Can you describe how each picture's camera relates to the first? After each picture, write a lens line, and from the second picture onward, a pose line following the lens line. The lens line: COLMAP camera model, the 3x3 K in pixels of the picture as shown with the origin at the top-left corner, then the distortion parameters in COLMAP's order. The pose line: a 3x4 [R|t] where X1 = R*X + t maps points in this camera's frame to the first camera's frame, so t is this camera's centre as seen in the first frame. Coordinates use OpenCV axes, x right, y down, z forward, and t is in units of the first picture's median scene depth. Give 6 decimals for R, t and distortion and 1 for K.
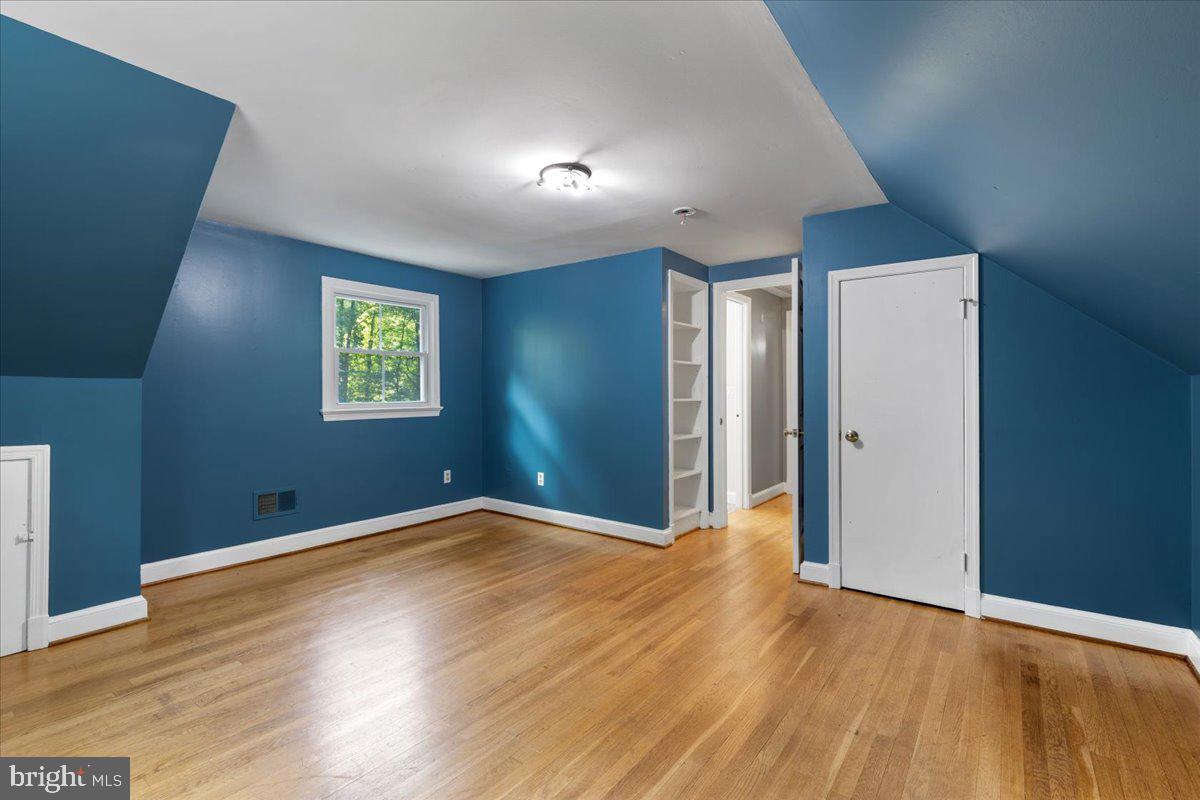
lens RADIAL K [[541.2, 0, 604.1], [0, 541.2, 392.8], [0, 0, 1]] dist [0.001890, 0.000007]
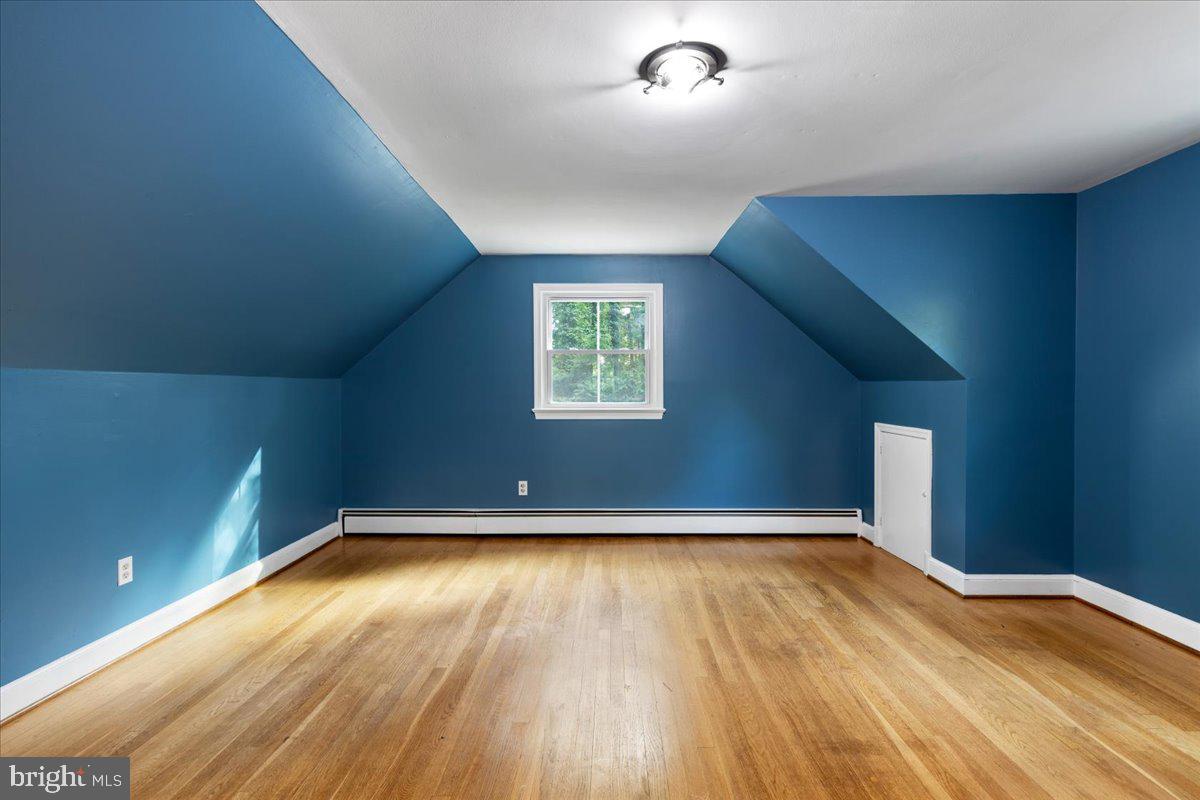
lens RADIAL K [[541.2, 0, 600.6], [0, 541.2, 396.6], [0, 0, 1]] dist [0.001890, 0.000007]
pose [[-0.806935, 0.006264, -0.590607, 0.467258], [-0.003000, 0.999887, 0.014704, -0.003502], [0.590633, 0.013637, -0.806825, 1.694573]]
